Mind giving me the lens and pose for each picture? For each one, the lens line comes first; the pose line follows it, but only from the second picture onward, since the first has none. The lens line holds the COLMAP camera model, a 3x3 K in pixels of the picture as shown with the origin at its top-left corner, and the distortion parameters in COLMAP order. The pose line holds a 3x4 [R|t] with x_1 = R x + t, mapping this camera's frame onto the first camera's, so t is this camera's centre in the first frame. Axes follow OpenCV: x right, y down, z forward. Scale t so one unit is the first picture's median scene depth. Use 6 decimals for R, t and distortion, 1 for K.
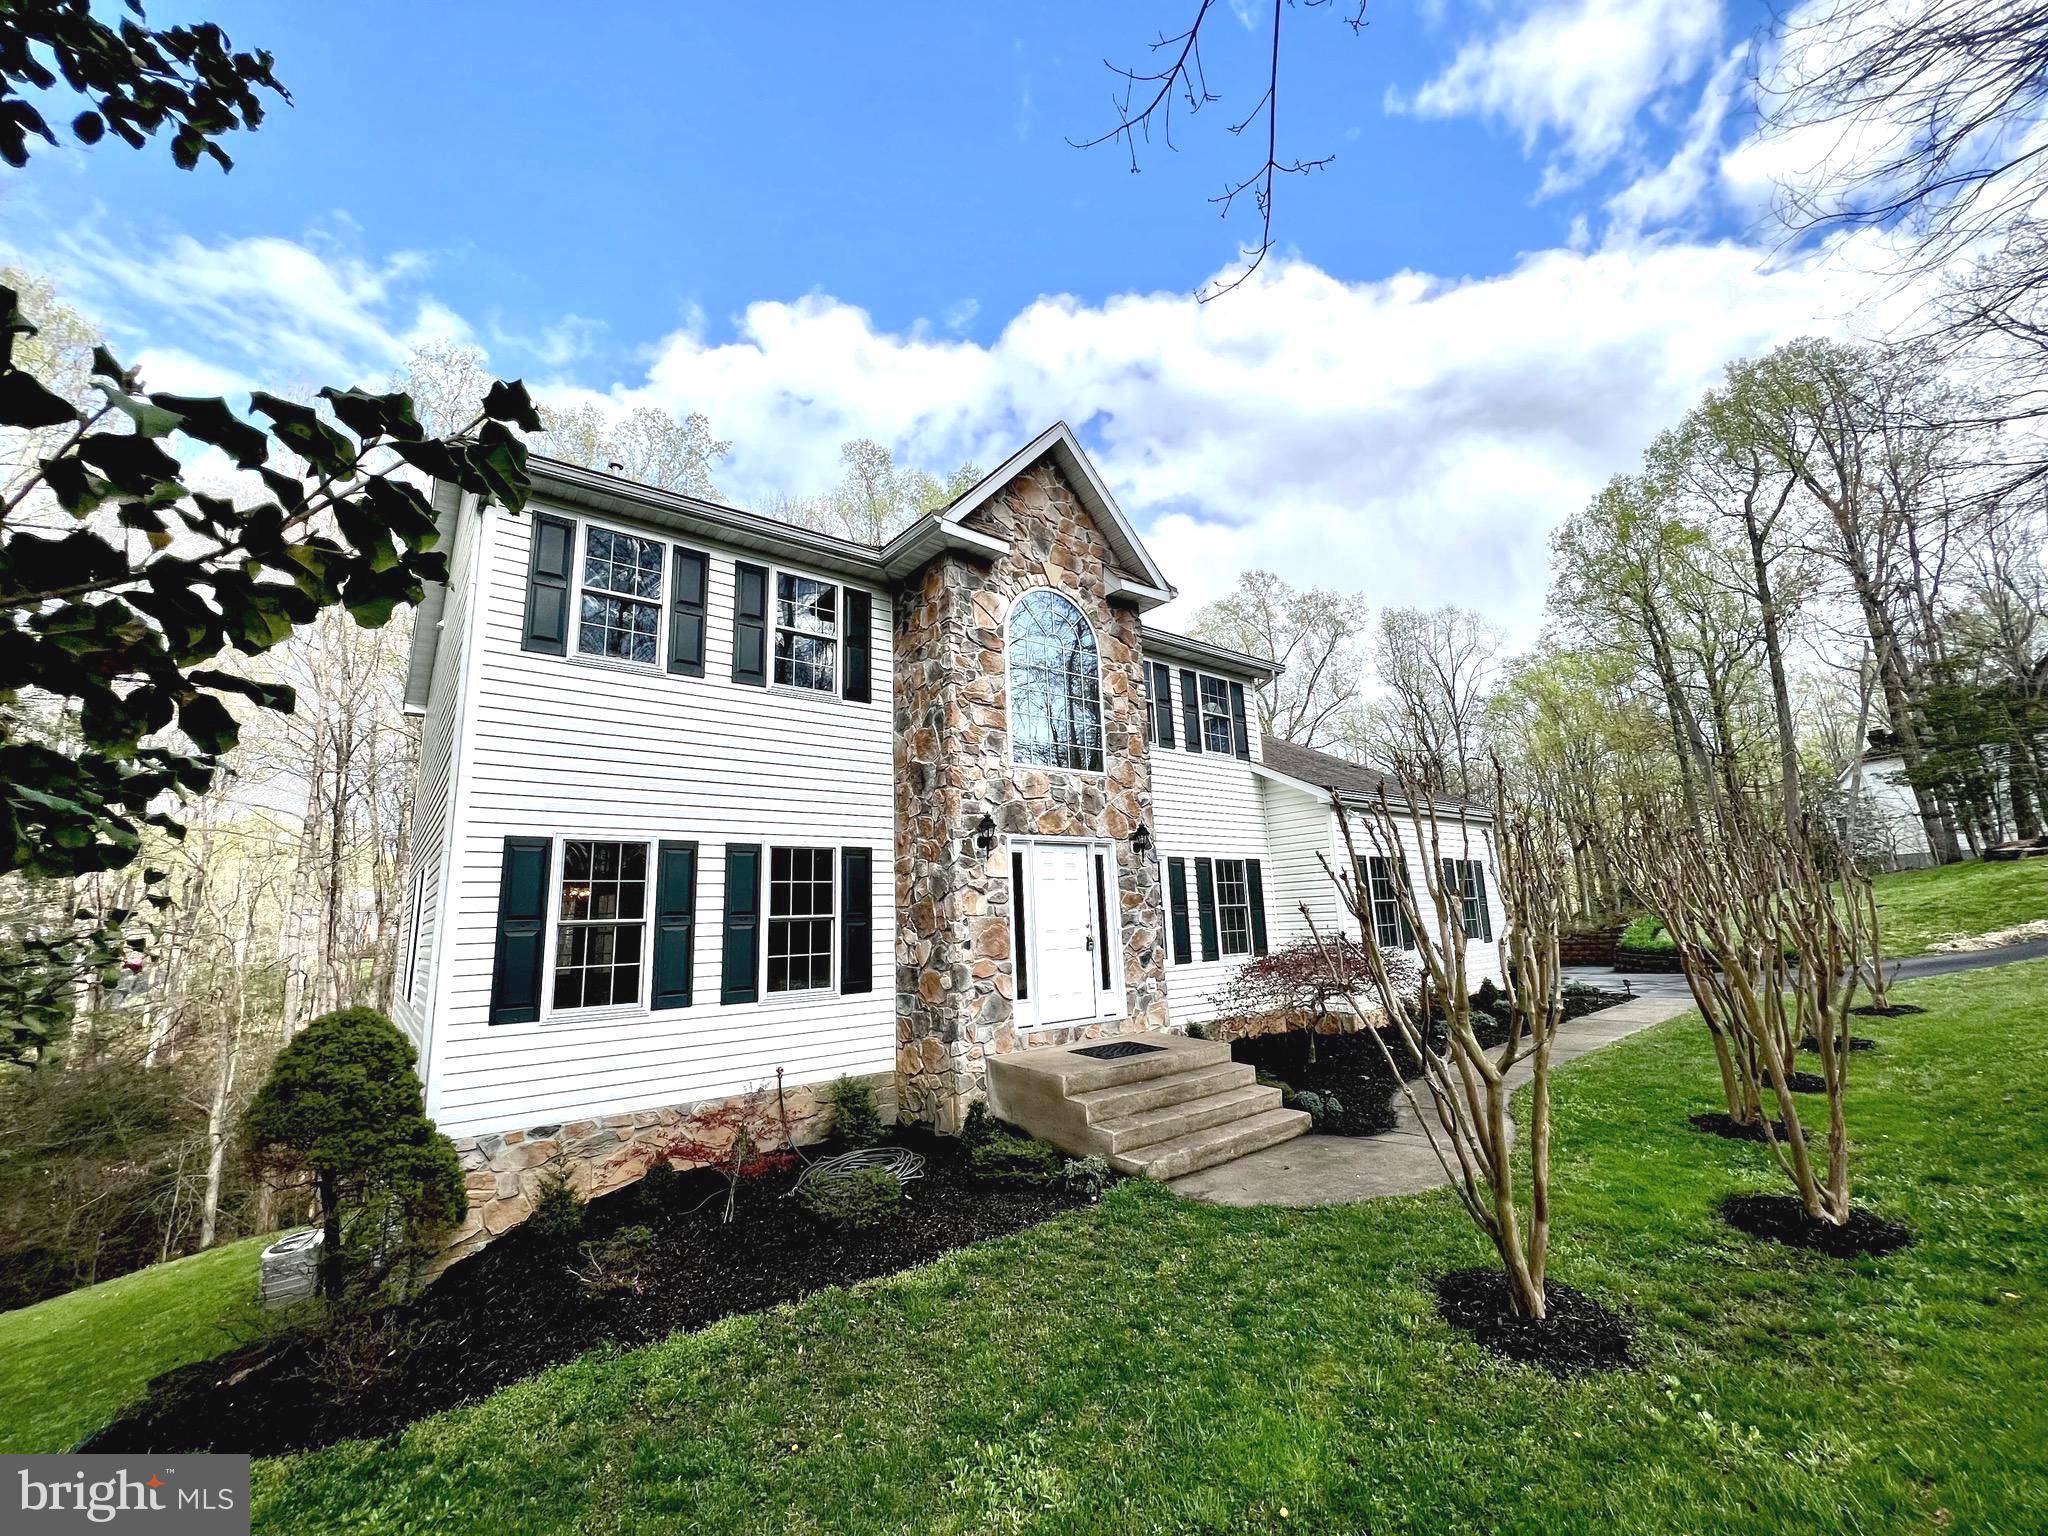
lens RADIAL K [[815.6, 0, 983.6], [0, 815.6, 764.2], [0, 0, 1]] dist [-0.002227, 0.000450]
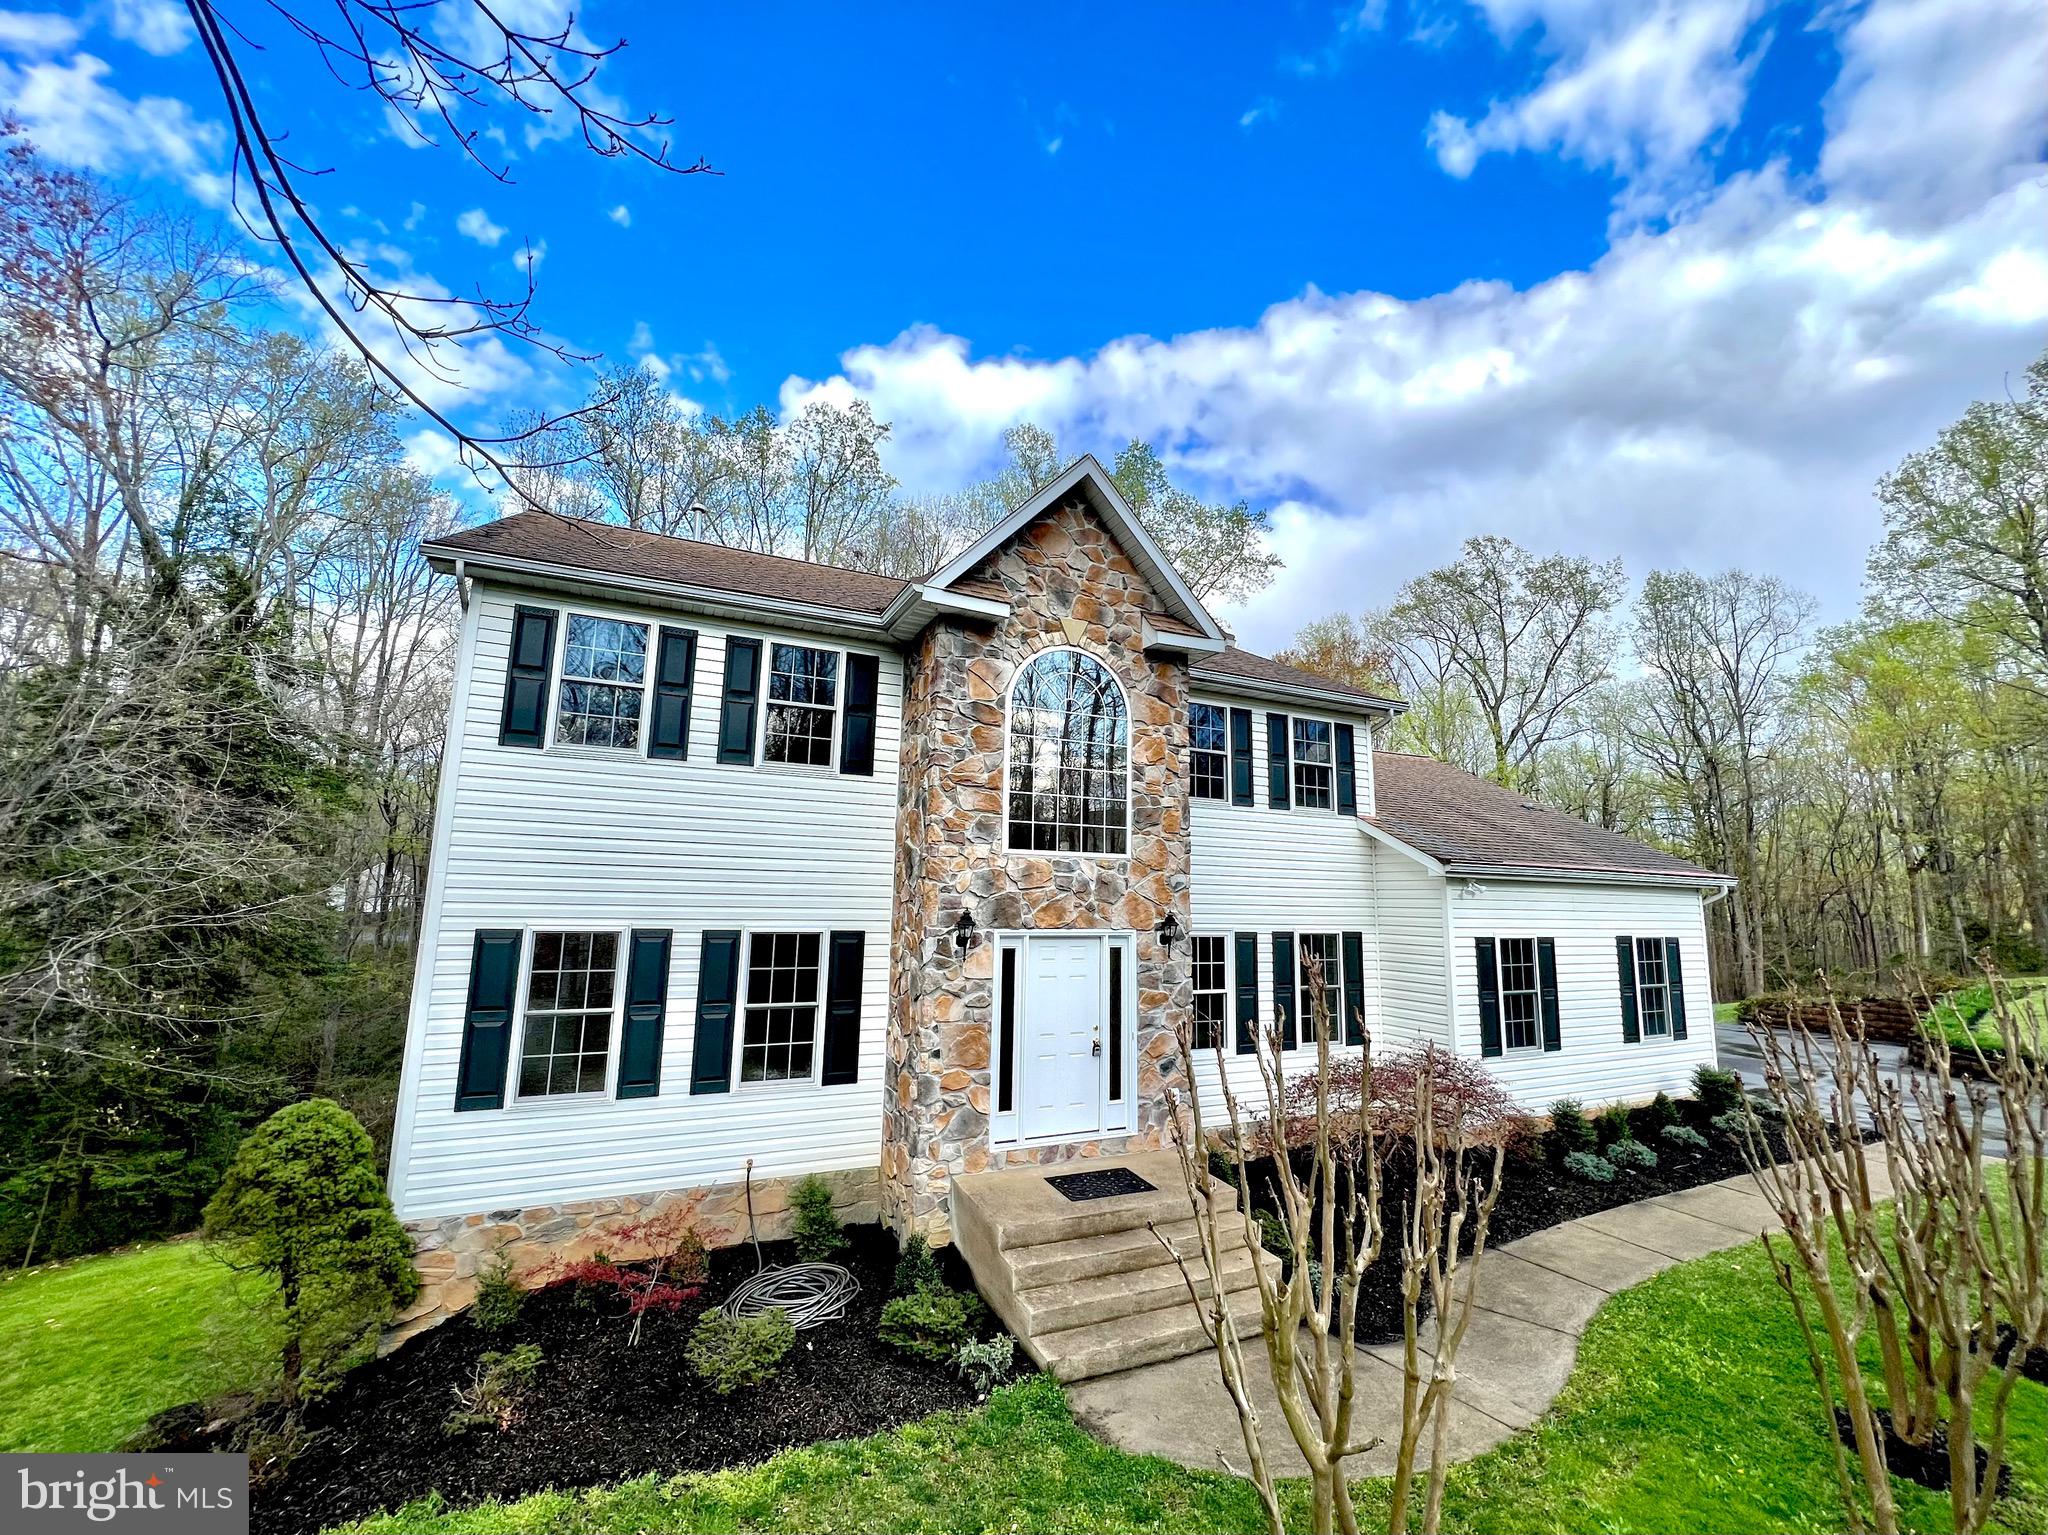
lens RADIAL K [[815.6, 0, 1022.6], [0, 815.6, 763.5], [0, 0, 1]] dist [-0.002227, 0.000450]
pose [[0.973964, 0.018872, -0.225915, 0.268828], [-0.008545, 0.998877, 0.046602, -0.147120], [0.226541, -0.043458, 0.973032, 0.127331]]
